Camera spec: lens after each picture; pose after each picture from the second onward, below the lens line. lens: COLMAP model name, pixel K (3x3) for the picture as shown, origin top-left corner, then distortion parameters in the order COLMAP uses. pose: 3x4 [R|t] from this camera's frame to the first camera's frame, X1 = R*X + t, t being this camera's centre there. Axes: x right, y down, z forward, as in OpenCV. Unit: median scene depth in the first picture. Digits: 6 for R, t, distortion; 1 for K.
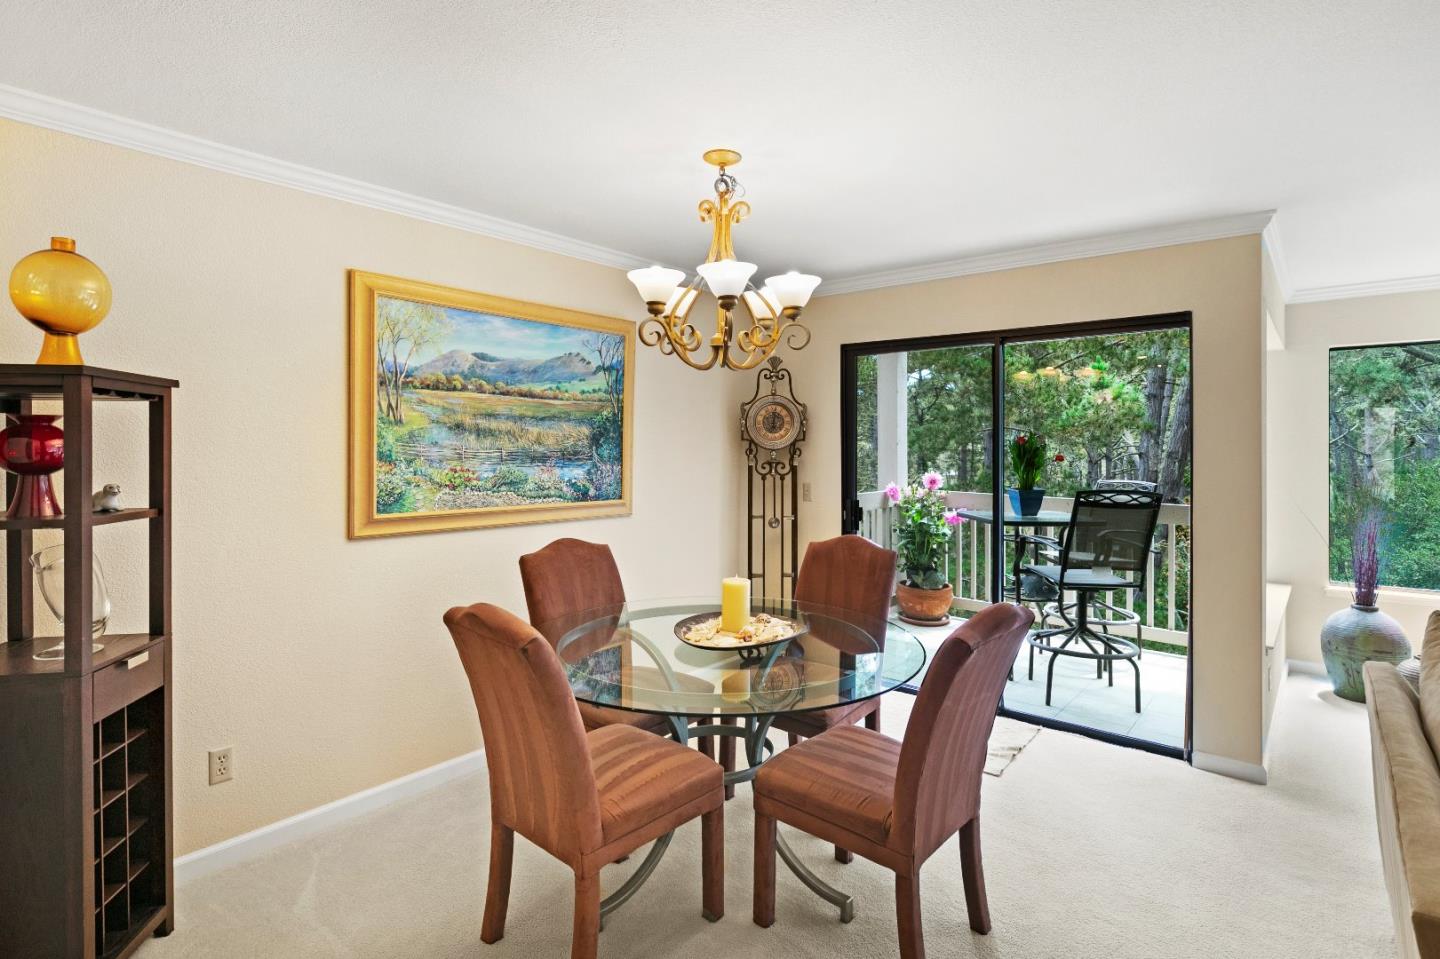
lens RADIAL K [[644.5, 0, 718.2], [0, 644.5, 443.0], [0, 0, 1]] dist [-0.000370, 0.000046]
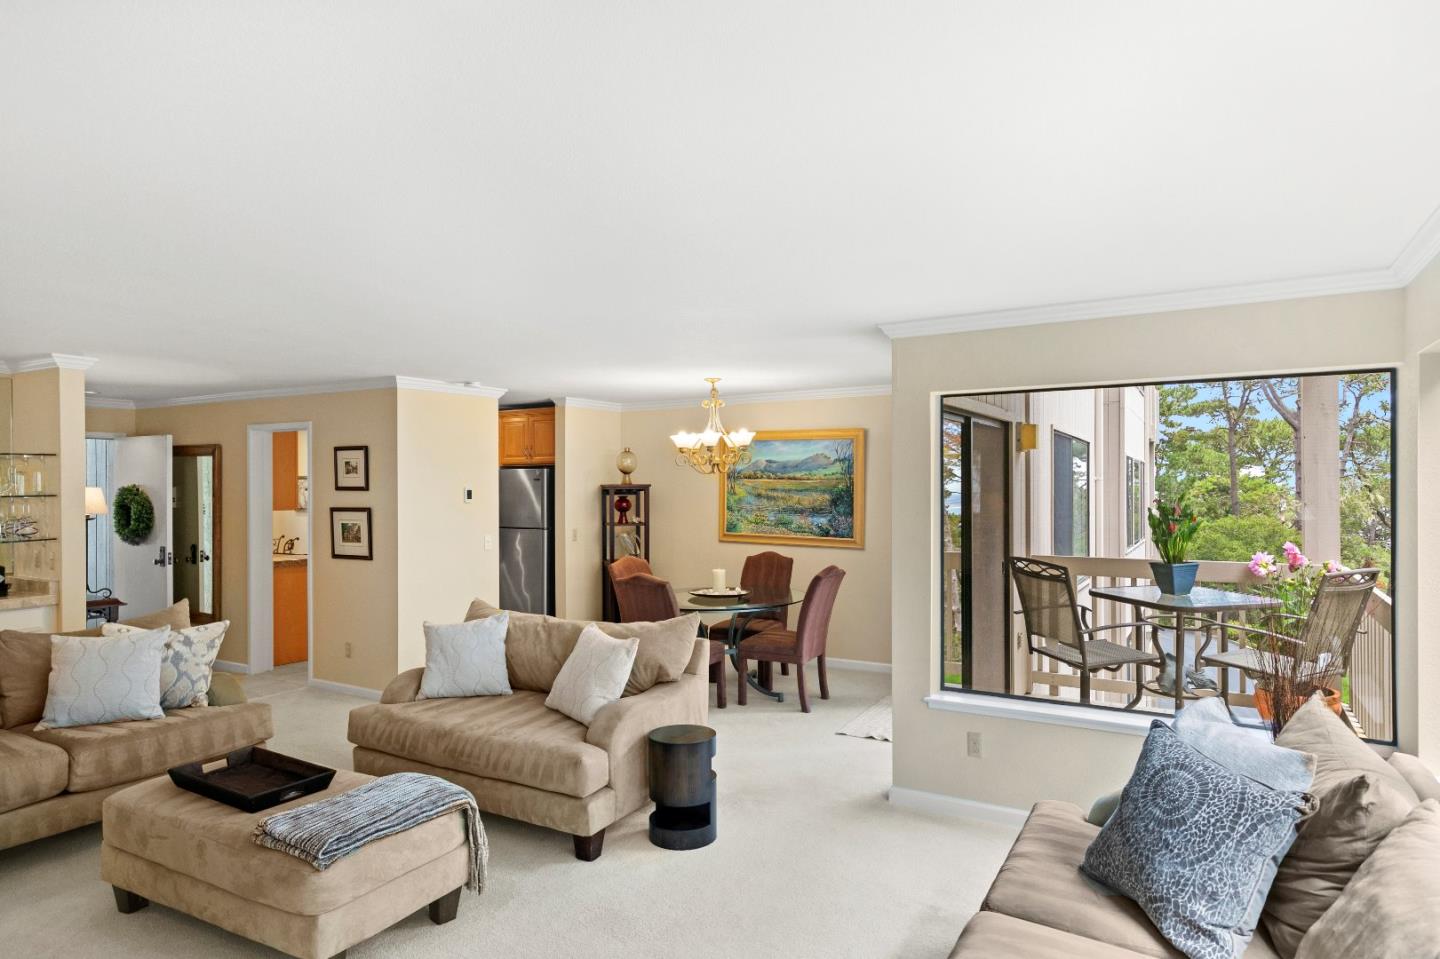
lens RADIAL K [[863.7, 0, 720.0], [0, 863.7, 479.5], [0, 0, 1]] dist [-0.000654, -0.000390]
pose [[0.242025, -0.000580, -0.970270, 2.152333], [0.000874, 1.000000, -0.000380, -0.070418], [0.970270, -0.000756, 0.242026, 0.158179]]
